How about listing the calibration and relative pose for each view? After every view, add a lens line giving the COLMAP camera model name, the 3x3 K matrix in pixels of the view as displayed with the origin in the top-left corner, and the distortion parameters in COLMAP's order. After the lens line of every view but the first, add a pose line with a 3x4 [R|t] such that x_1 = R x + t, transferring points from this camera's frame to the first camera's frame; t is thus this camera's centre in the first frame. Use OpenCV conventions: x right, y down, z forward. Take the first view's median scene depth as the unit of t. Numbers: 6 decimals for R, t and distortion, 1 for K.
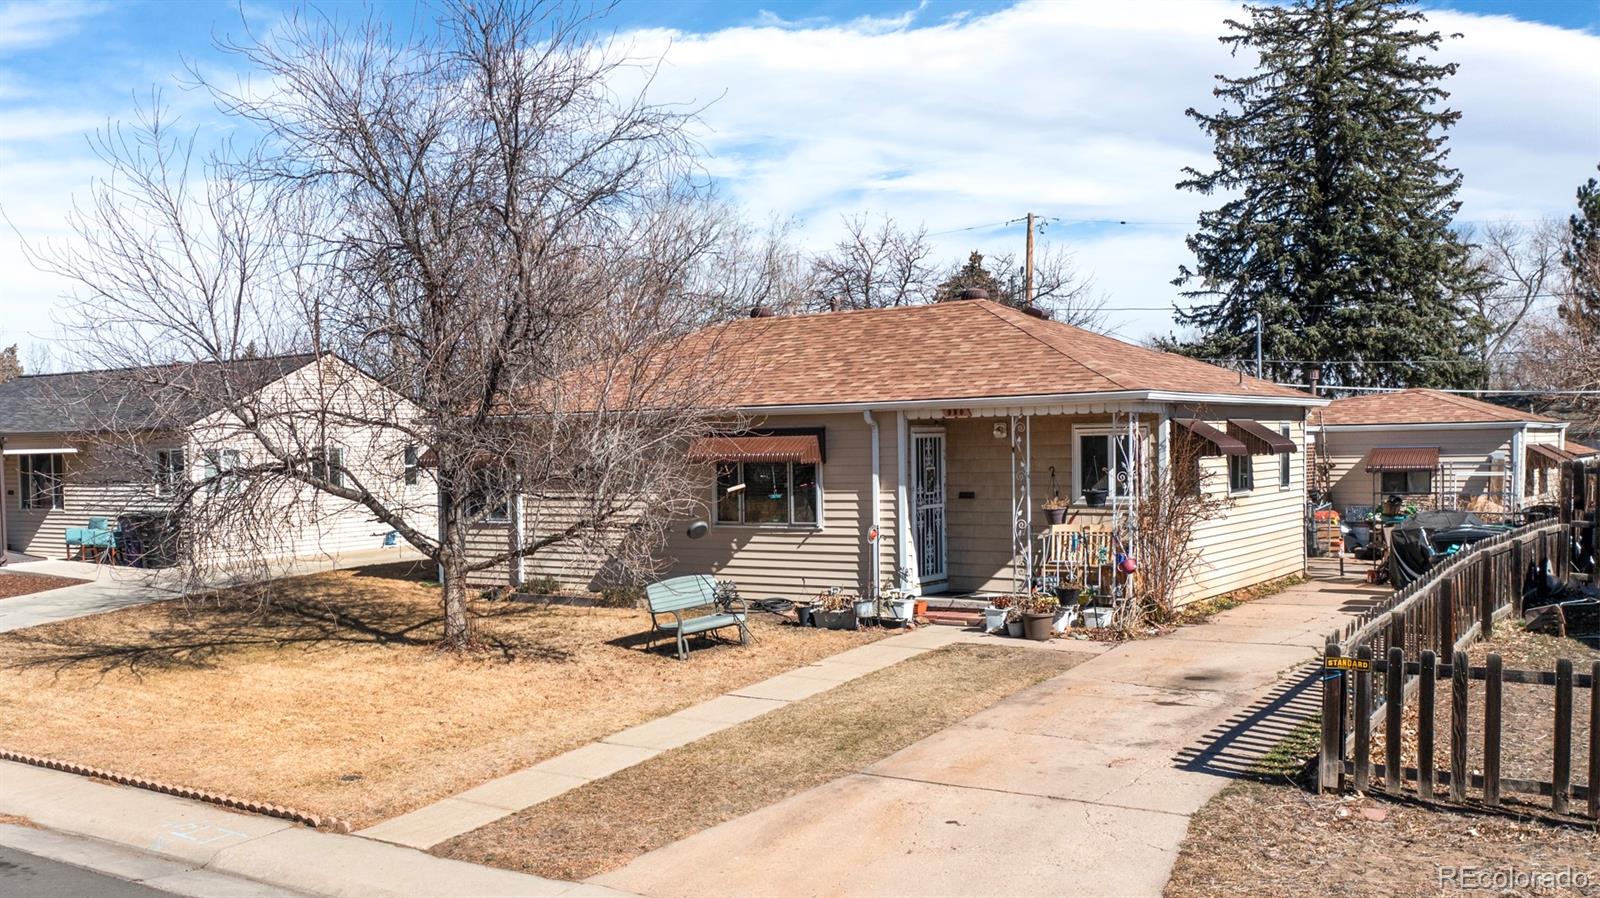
lens RADIAL K [[1407.1, 0, 798.6], [0, 1407.1, 537.5], [0, 0, 1]] dist [-0.001040, -0.003361]
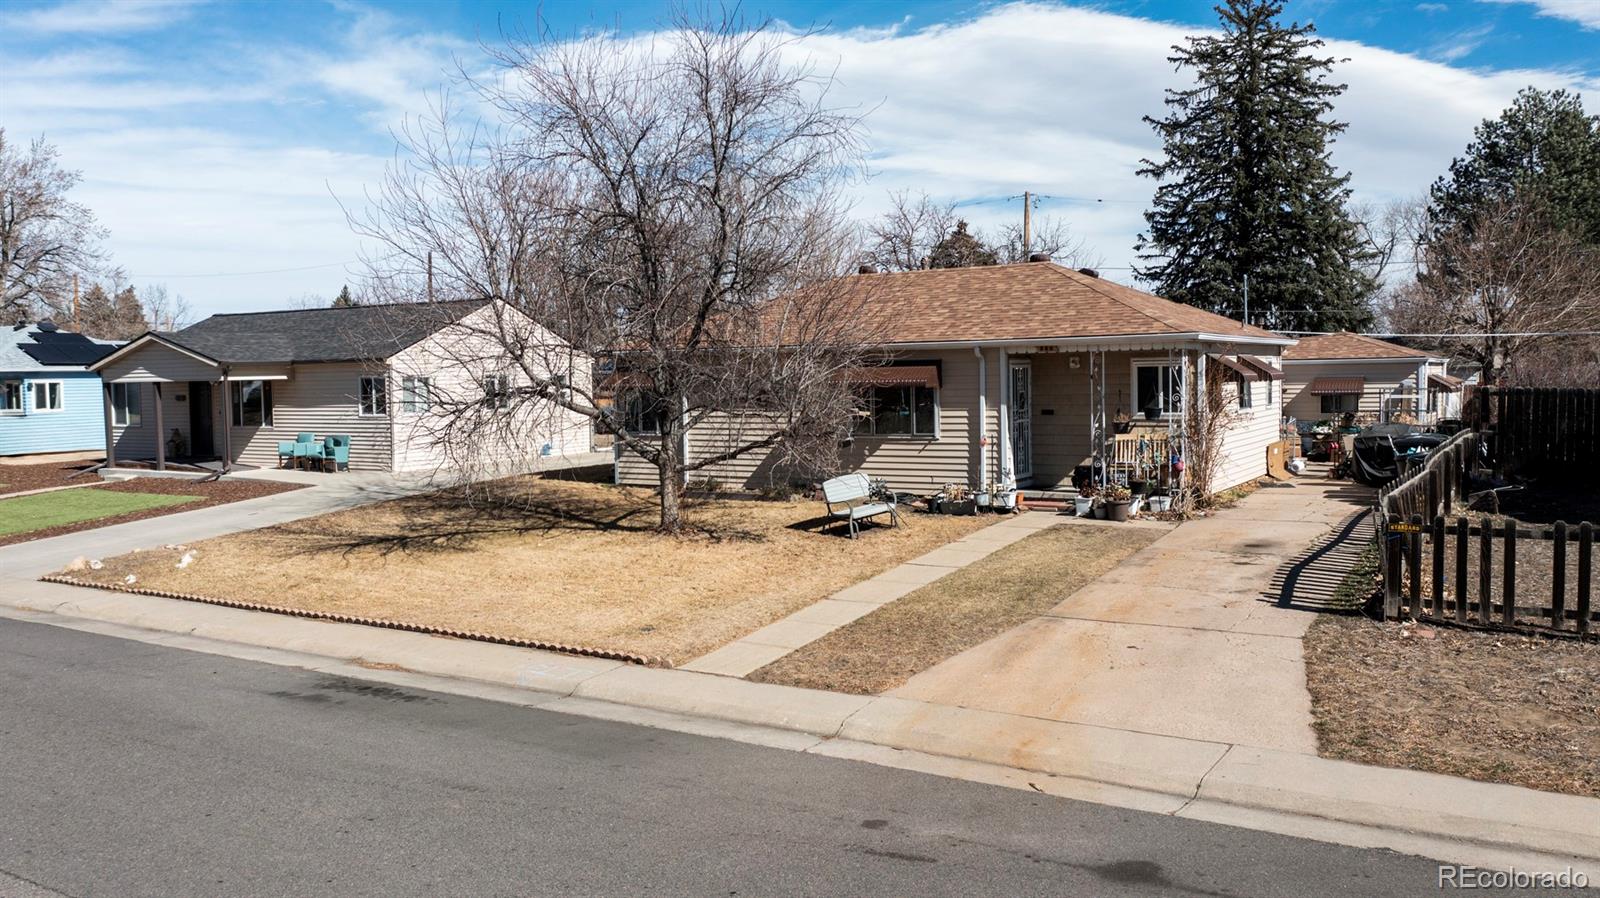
lens RADIAL K [[1222.9, 0, 800.0], [0, 1222.9, 449.0], [0, 0, 1]] dist [0.003871, -0.000247]
pose [[0.994152, -0.004425, 0.107901, -0.235840], [0.005281, 0.999957, -0.007651, 0.011842], [-0.107862, 0.008176, 0.994132, -0.103968]]
